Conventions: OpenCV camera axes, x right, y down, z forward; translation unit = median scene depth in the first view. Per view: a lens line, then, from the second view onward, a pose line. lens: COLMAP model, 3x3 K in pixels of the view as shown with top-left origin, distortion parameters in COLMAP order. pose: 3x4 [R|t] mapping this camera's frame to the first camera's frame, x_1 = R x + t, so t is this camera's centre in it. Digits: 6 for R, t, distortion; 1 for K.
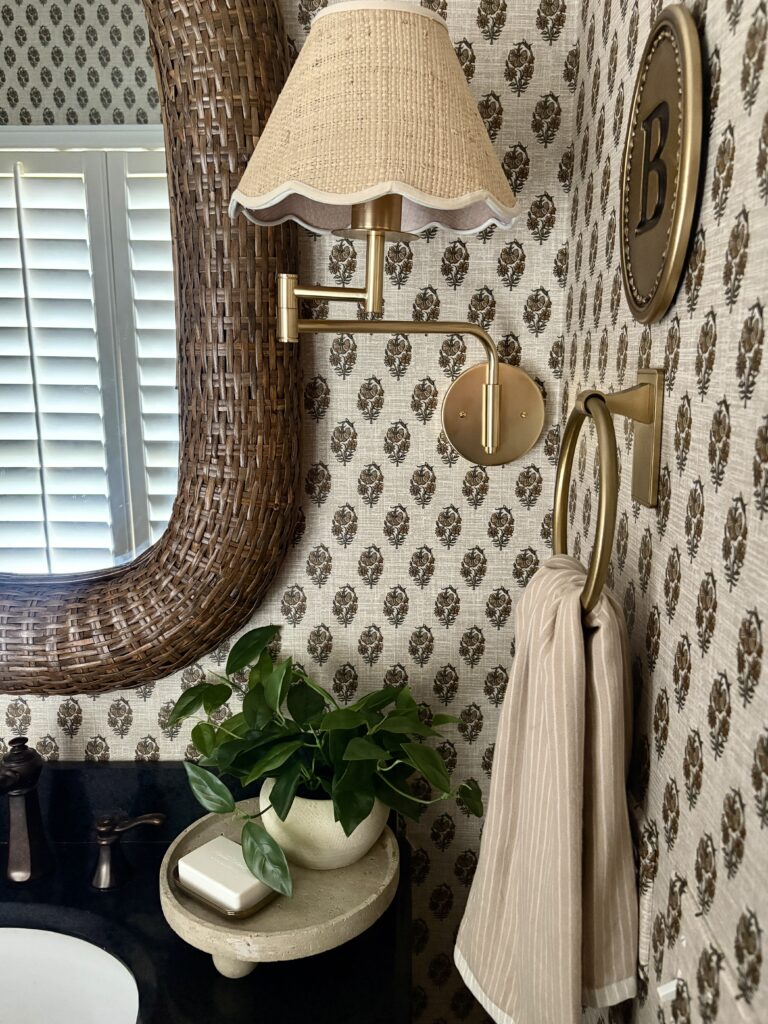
lens RADIAL K [[776.5, 0, 390.5], [0, 776.5, 503.4], [0, 0, 1]] dist [0.025618, -0.029363]
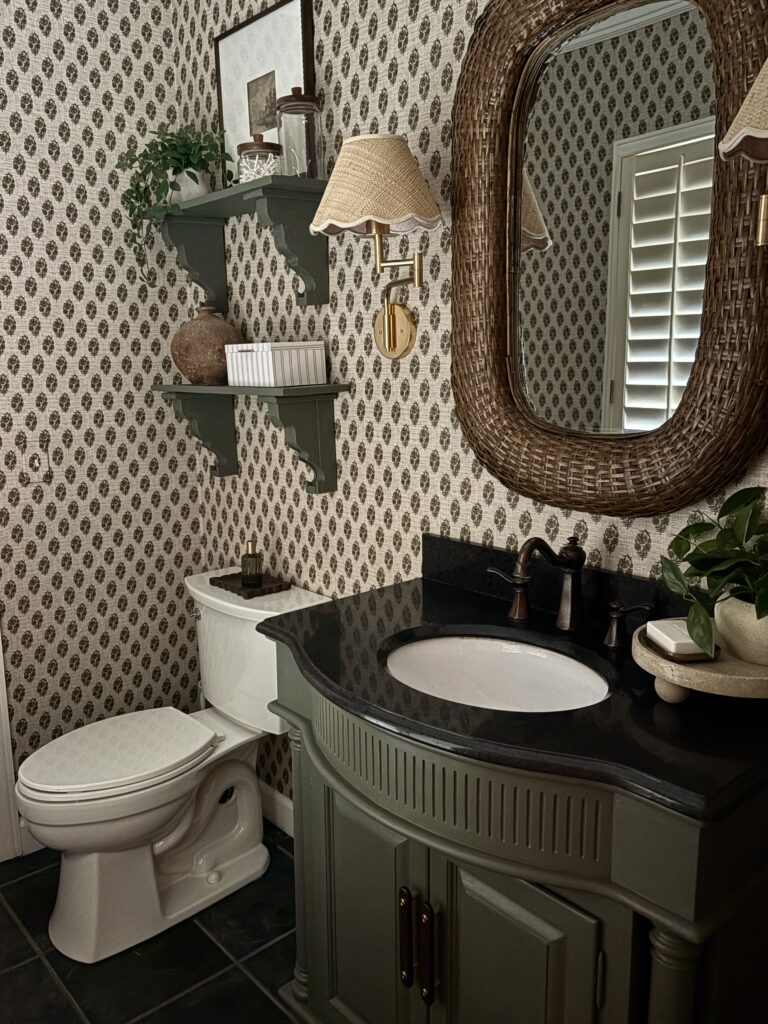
lens RADIAL K [[776.5, 0, 395.1], [0, 776.5, 507.7], [0, 0, 1]] dist [0.025618, -0.029363]
pose [[0.691279, 0.137106, -0.709461, 0.367382], [-0.116064, 0.990154, 0.078262, 0.171640], [0.713206, 0.028242, 0.700385, -0.331004]]
